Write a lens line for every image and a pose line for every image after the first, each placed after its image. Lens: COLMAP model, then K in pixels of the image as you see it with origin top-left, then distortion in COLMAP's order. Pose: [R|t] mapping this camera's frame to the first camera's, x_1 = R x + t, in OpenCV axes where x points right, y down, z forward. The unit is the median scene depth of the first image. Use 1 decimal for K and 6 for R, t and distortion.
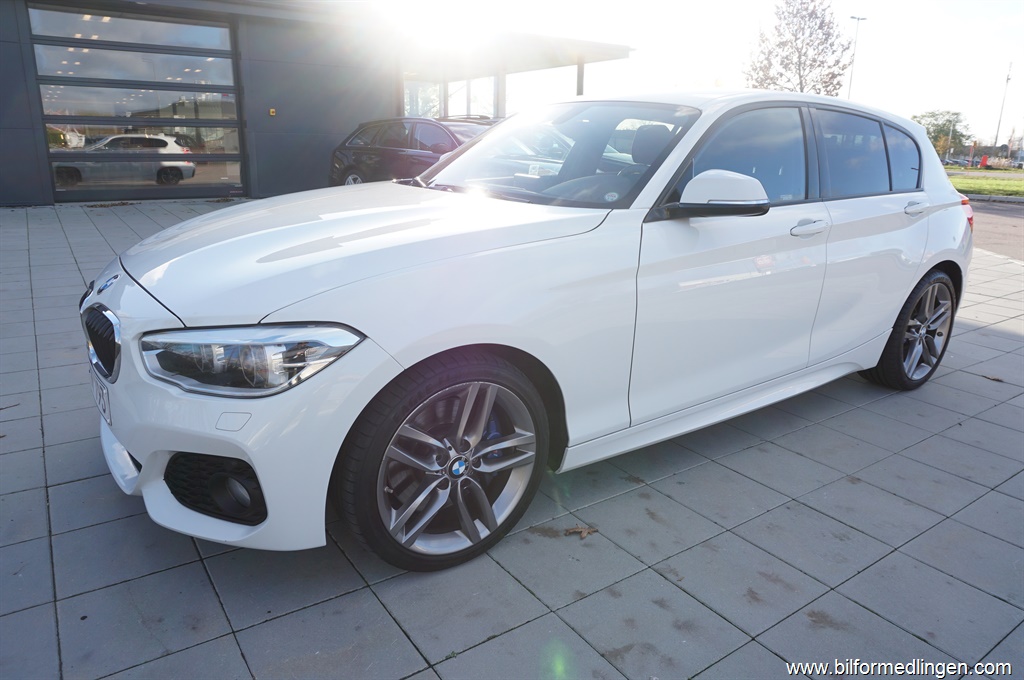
lens RADIAL K [[684.7, 0, 512.5], [0, 684.7, 327.0], [0, 0, 1]] dist [-0.028055, 0.000861]
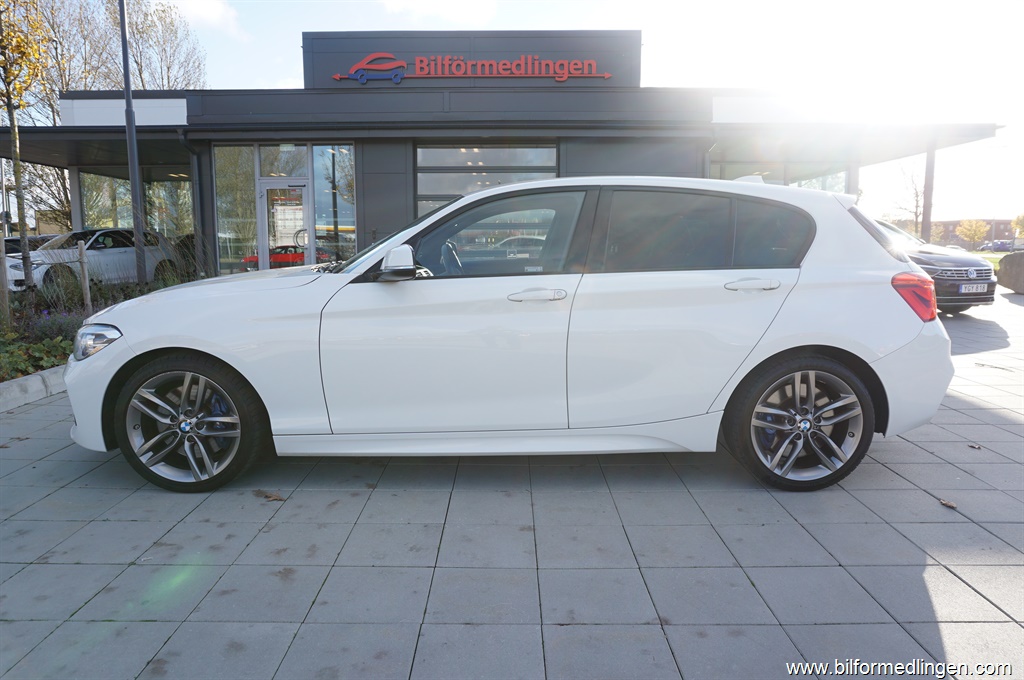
lens RADIAL K [[685.2, 0, 509.3], [0, 685.2, 313.7], [0, 0, 1]] dist [-0.051554, 0.034913]
pose [[0.819304, 0.039040, -0.572029, 1.189618], [-0.129702, 0.984437, -0.118583, 0.028105], [0.558497, 0.171349, 0.811616, 0.069283]]
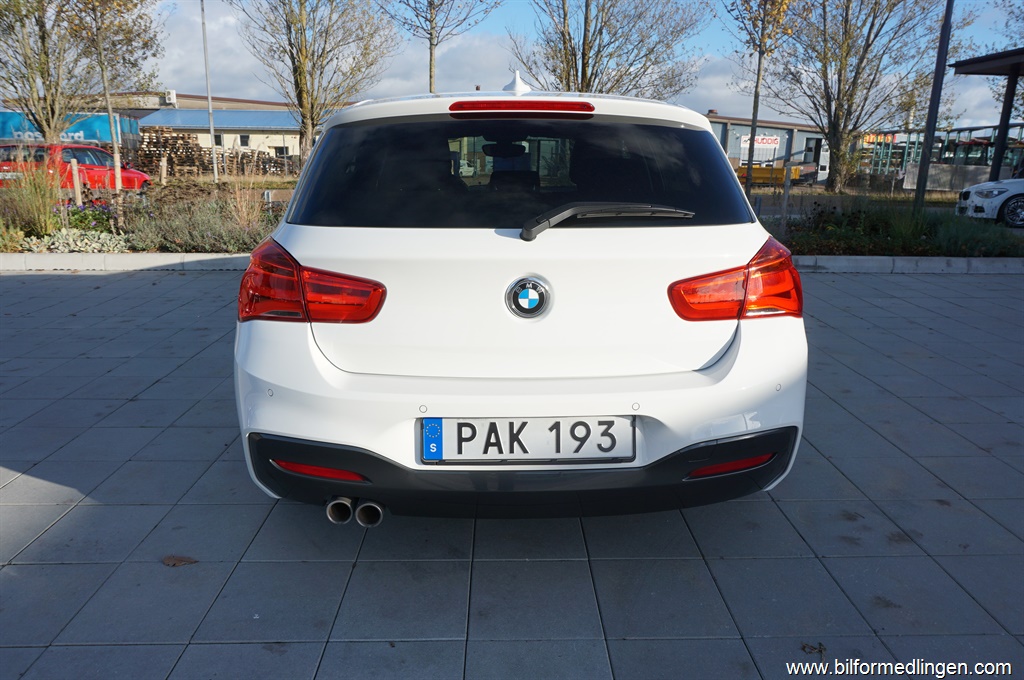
lens RADIAL K [[685.2, 0, 509.3], [0, 685.2, 313.7], [0, 0, 1]] dist [-0.051554, 0.034913]
pose [[-0.554352, 0.160704, -0.816620, 1.593741], [-0.236862, 0.910145, 0.339900, -0.587702], [0.797866, 0.381851, -0.466476, 2.265186]]
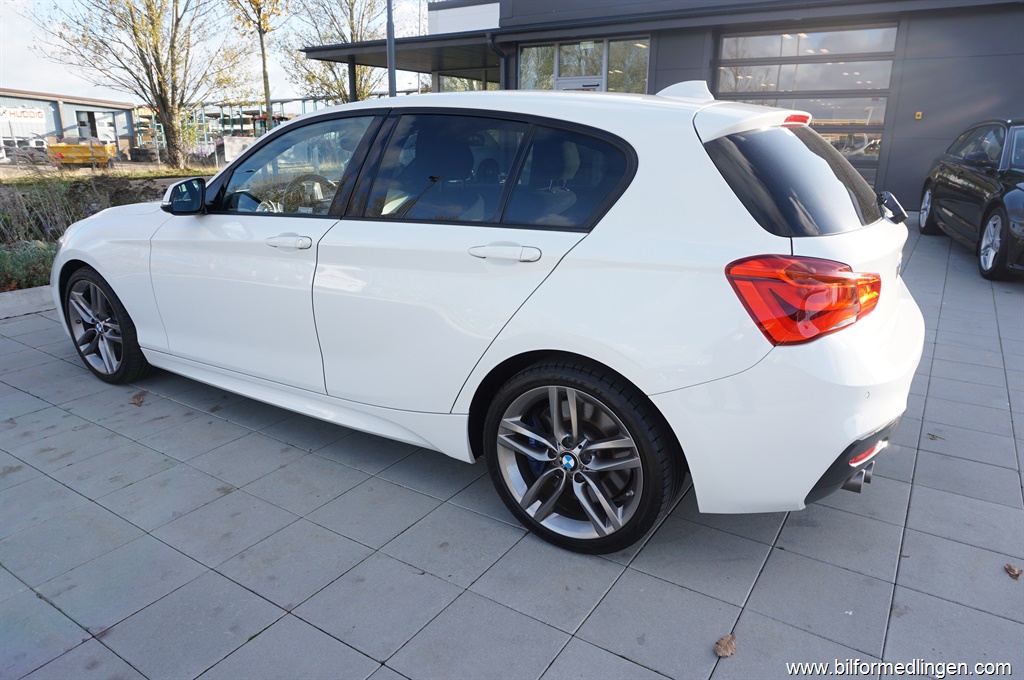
lens RADIAL K [[685.2, 0, 509.3], [0, 685.2, 313.7], [0, 0, 1]] dist [-0.051554, 0.034913]
pose [[0.378839, 0.215785, -0.899954, 1.674203], [-0.234791, 0.963032, 0.132073, -0.286479], [0.895184, 0.161267, 0.415499, 1.014165]]
